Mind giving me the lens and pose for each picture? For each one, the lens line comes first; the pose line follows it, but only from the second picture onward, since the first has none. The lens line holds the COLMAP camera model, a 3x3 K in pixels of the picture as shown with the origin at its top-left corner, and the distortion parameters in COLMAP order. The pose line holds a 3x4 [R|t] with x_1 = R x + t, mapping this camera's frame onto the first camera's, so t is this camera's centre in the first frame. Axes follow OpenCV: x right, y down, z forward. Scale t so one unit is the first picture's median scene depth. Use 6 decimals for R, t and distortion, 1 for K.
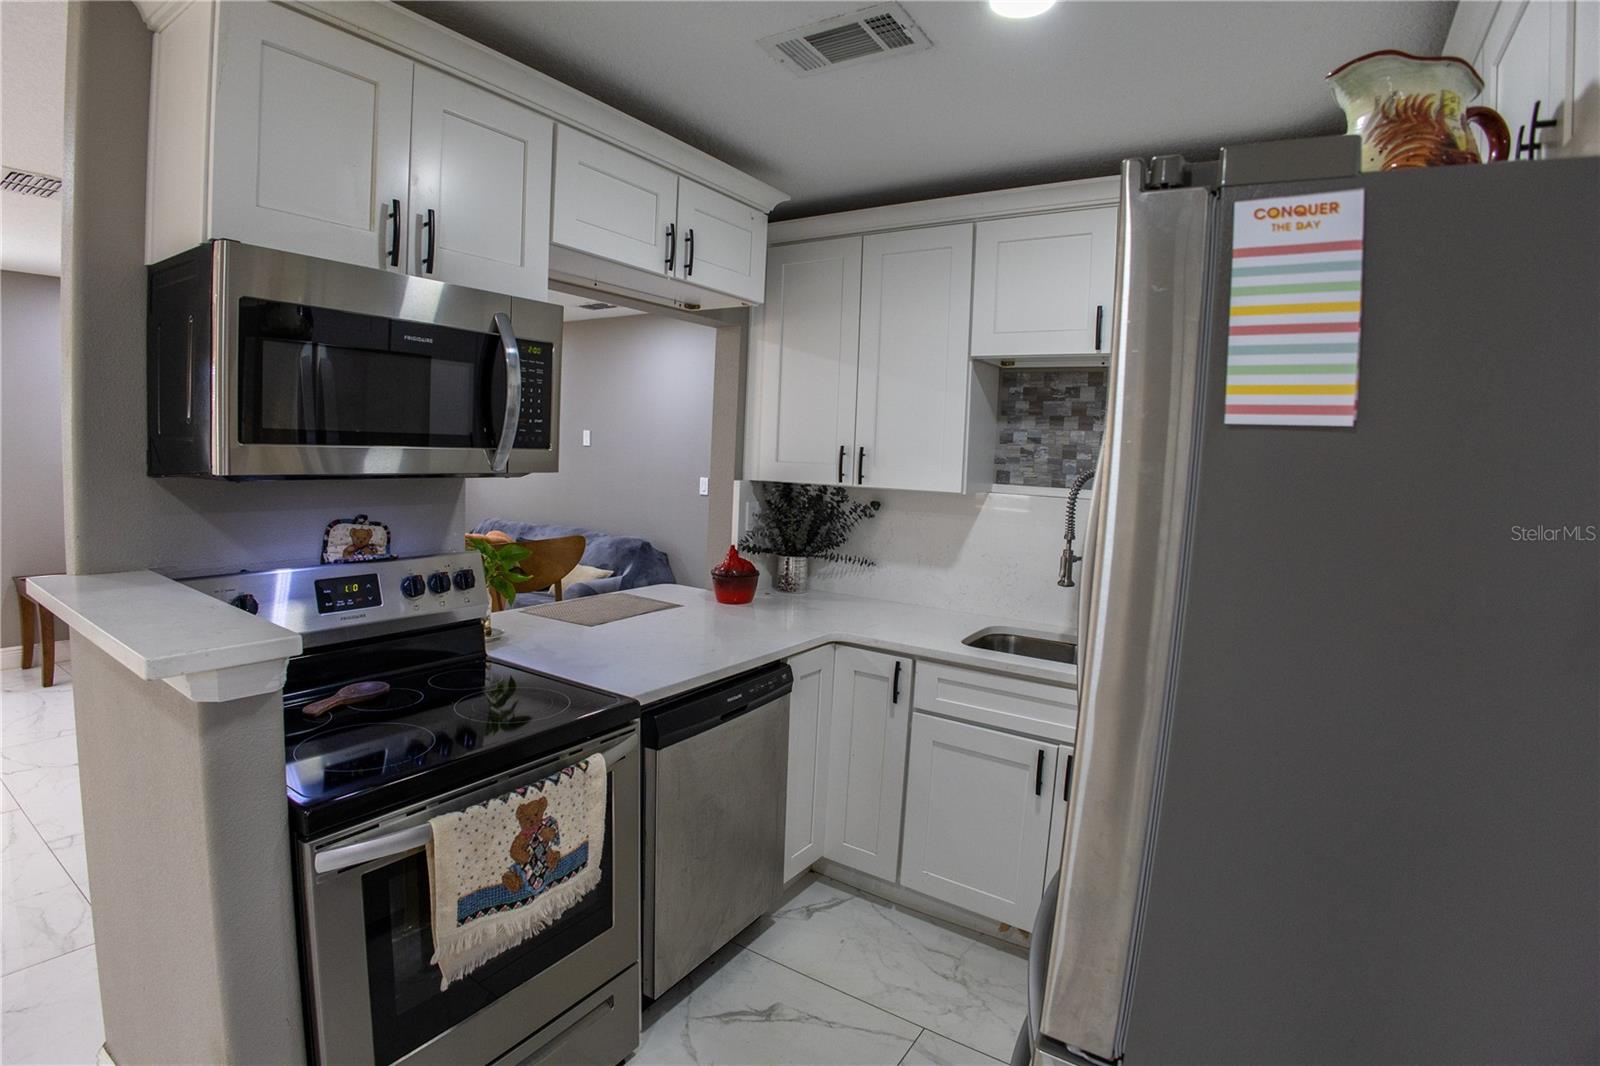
lens RADIAL K [[774.7, 0, 762.6], [0, 774.7, 511.3], [0, 0, 1]] dist [-0.094776, 0.016218]
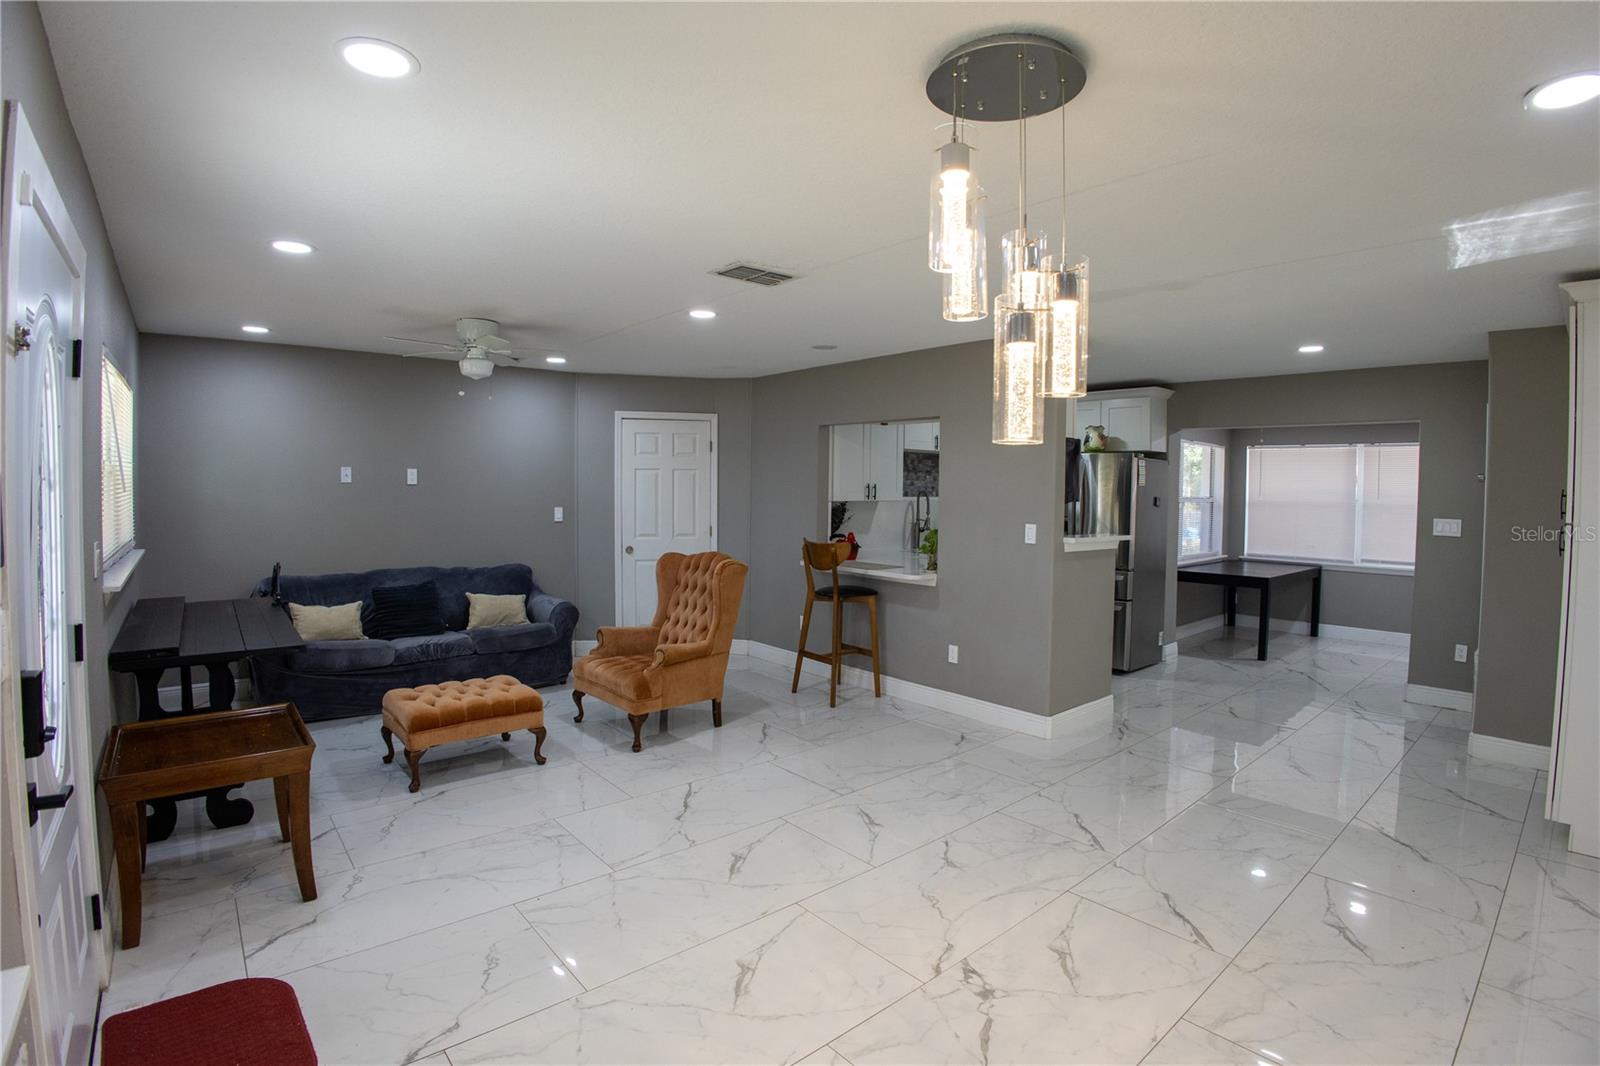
lens RADIAL K [[774.7, 0, 762.6], [0, 774.7, 511.3], [0, 0, 1]] dist [-0.094776, 0.016218]
pose [[0.294167, -0.066549, 0.953434, -3.341219], [0.074740, 0.996120, 0.046468, -0.202049], [-0.952827, 0.057591, 0.297999, 0.930449]]
